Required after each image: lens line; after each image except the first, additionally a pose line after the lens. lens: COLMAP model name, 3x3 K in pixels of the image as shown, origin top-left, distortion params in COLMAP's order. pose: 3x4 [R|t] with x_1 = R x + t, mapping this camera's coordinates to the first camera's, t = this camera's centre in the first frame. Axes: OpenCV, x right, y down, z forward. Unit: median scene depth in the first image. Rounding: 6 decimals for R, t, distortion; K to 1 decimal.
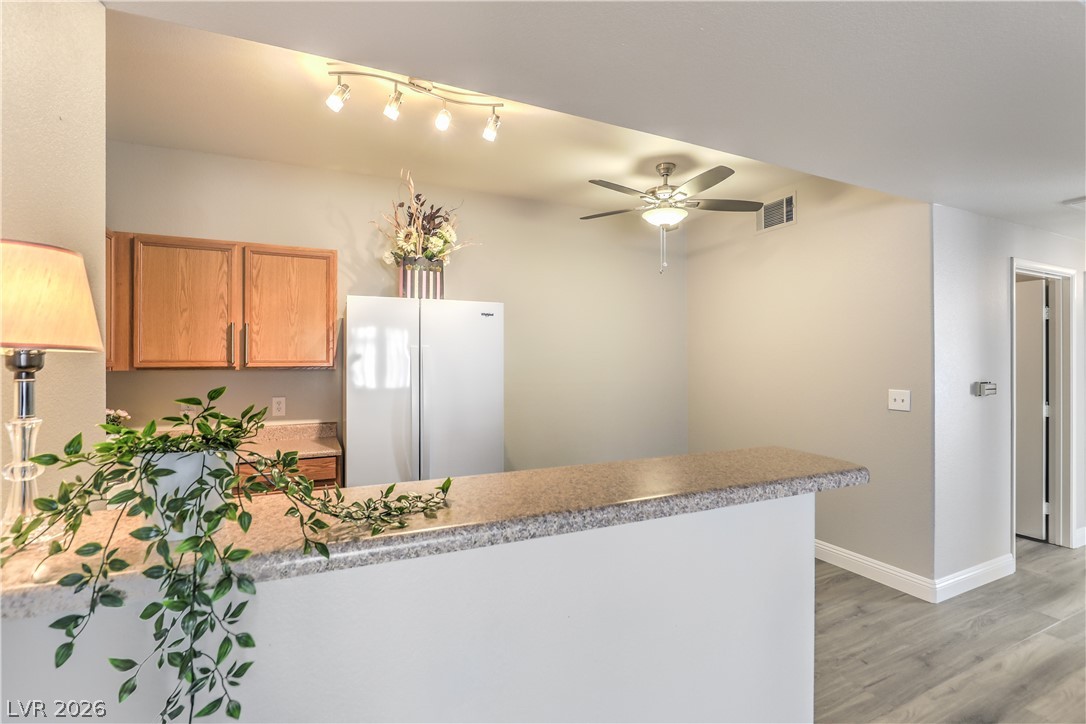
lens RADIAL K [[500.3, 0, 542.7], [0, 500.3, 361.8], [0, 0, 1]] dist [-0.029490, 0.008468]
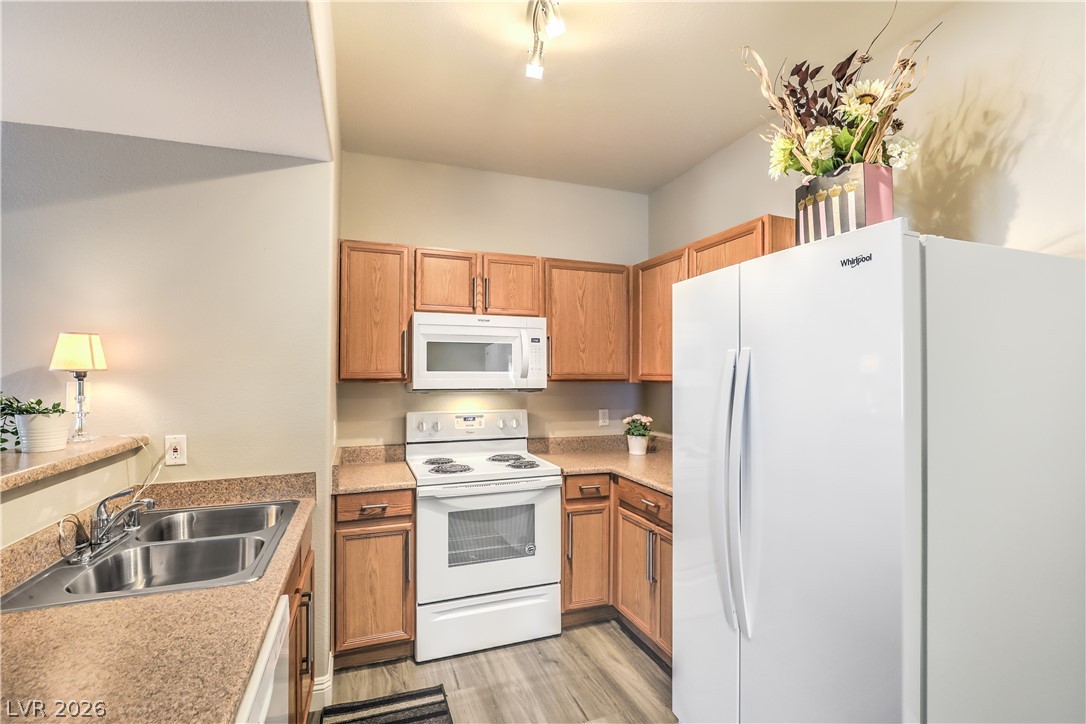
lens RADIAL K [[495.8, 0, 547.0], [0, 495.8, 364.0], [0, 0, 1]] dist [-0.018491, -0.000028]
pose [[-0.081200, -0.018219, -0.996531, 0.288098], [-0.003587, 0.999832, -0.017987, -0.005077], [0.996691, 0.002114, -0.081252, 0.785127]]
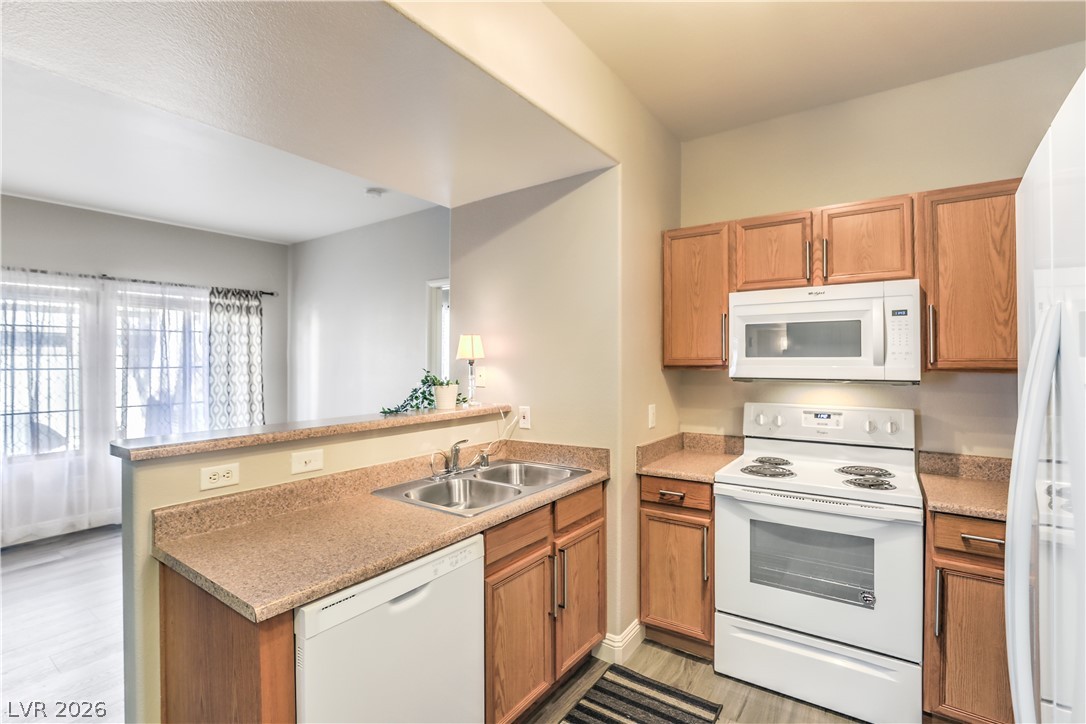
lens RADIAL K [[500.0, 0, 547.8], [0, 500.0, 355.9], [0, 0, 1]] dist [-0.024909, 0.005387]
pose [[-0.868128, -0.001834, -0.496338, 0.094703], [0.001686, 0.999977, -0.006643, -0.005022], [0.496338, -0.006604, -0.868104, 1.031377]]
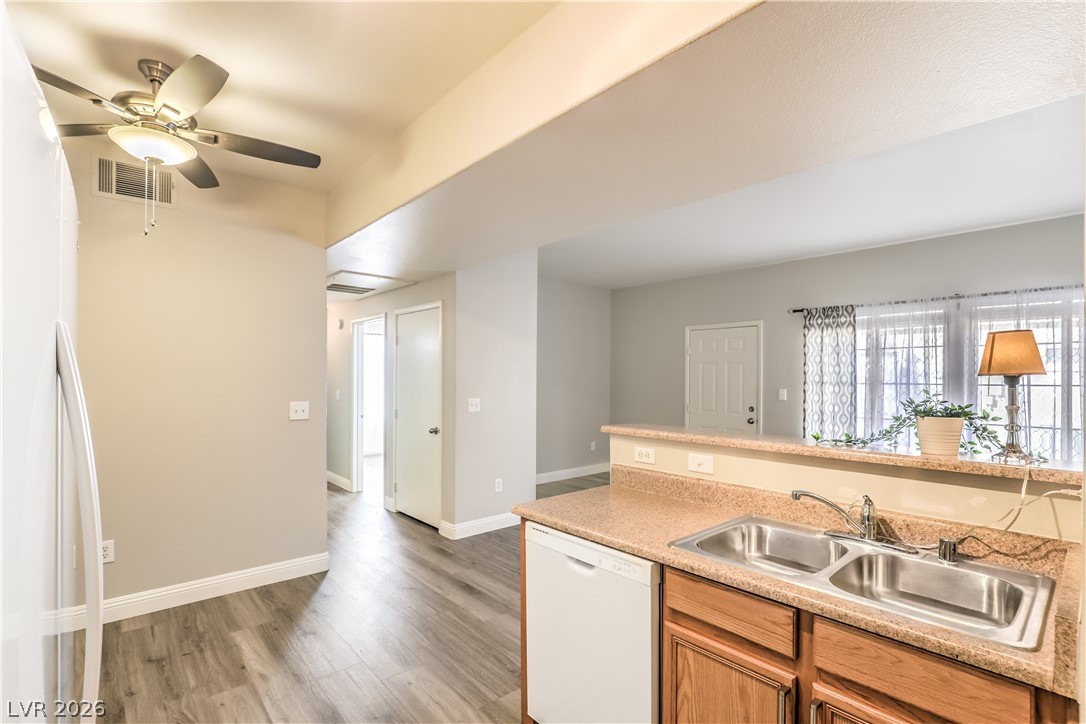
lens RADIAL K [[506.8, 0, 550.8], [0, 506.8, 370.6], [0, 0, 1]] dist [-0.002585, -0.000302]
pose [[-0.294775, 0.008339, 0.955530, -0.570163], [-0.001536, 0.999956, -0.009201, -0.006531], [-0.955565, -0.004180, -0.294749, 0.778952]]
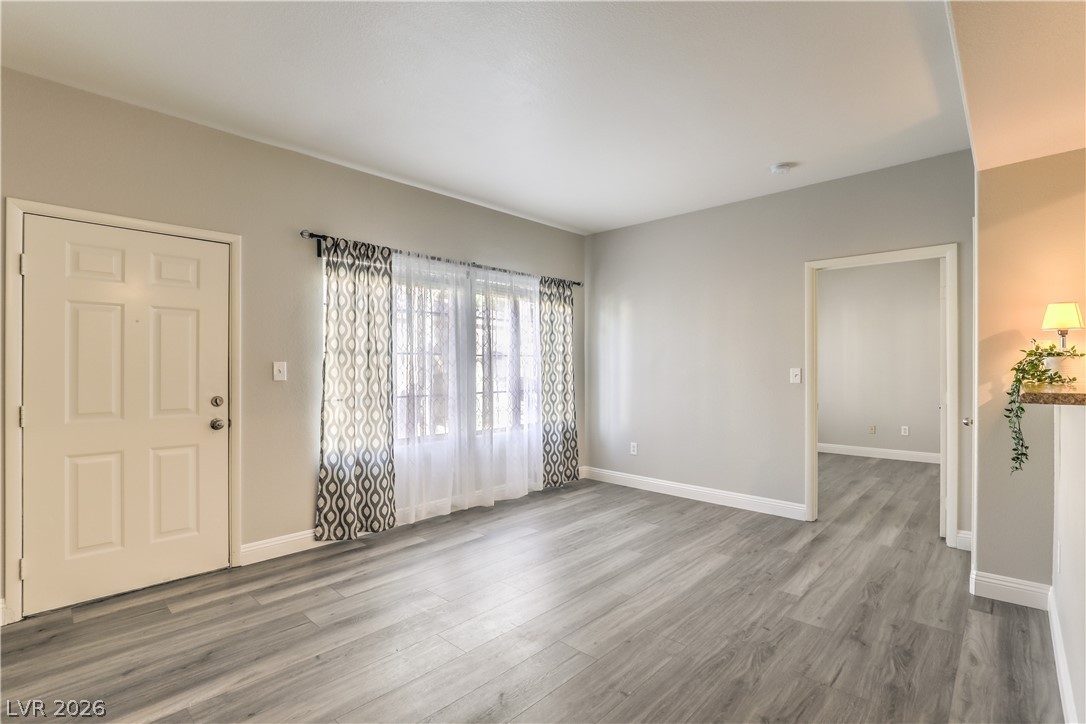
lens RADIAL K [[503.8, 0, 548.7], [0, 503.8, 362.8], [0, 0, 1]] dist [-0.020278, 0.000288]
pose [[-0.929558, -0.002114, -0.368670, 0.826430], [-0.000042, 0.999984, -0.005629, 0.051079], [0.368677, -0.005217, -0.929543, 0.636796]]
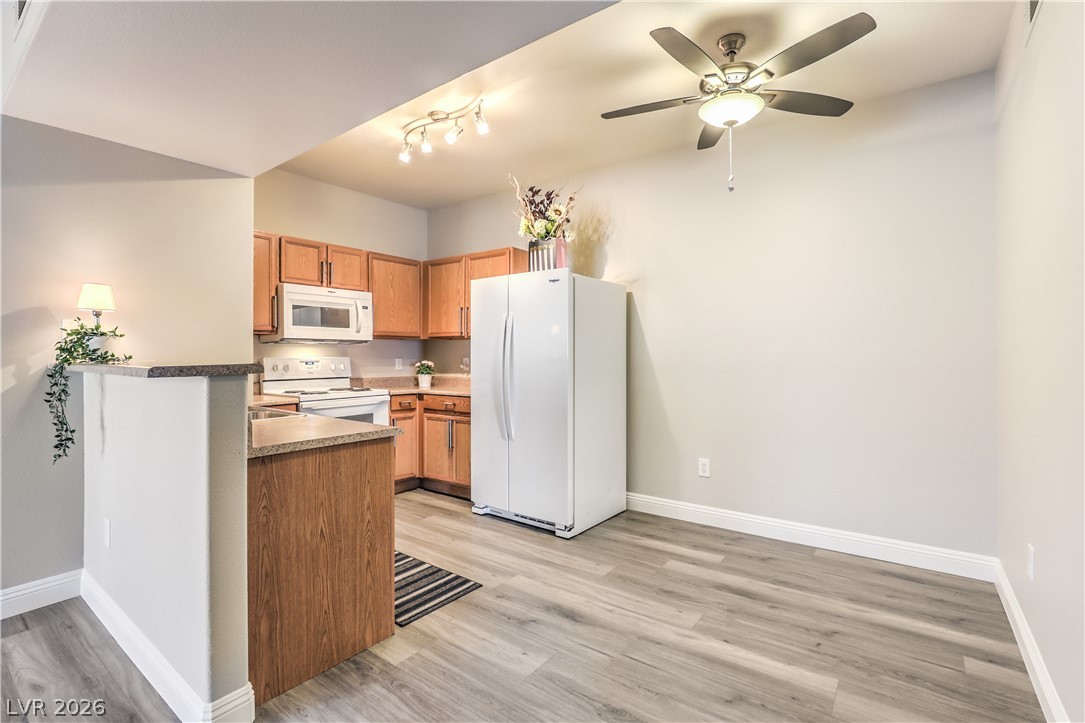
lens RADIAL K [[501.1, 0, 543.4], [0, 501.1, 356.6], [0, 0, 1]] dist [-0.002267, -0.000013]
pose [[0.470292, 0.002917, -0.882506, 0.827971], [0.000623, 0.999993, 0.003637, 0.065737], [0.882510, -0.002261, 0.470287, 0.466064]]
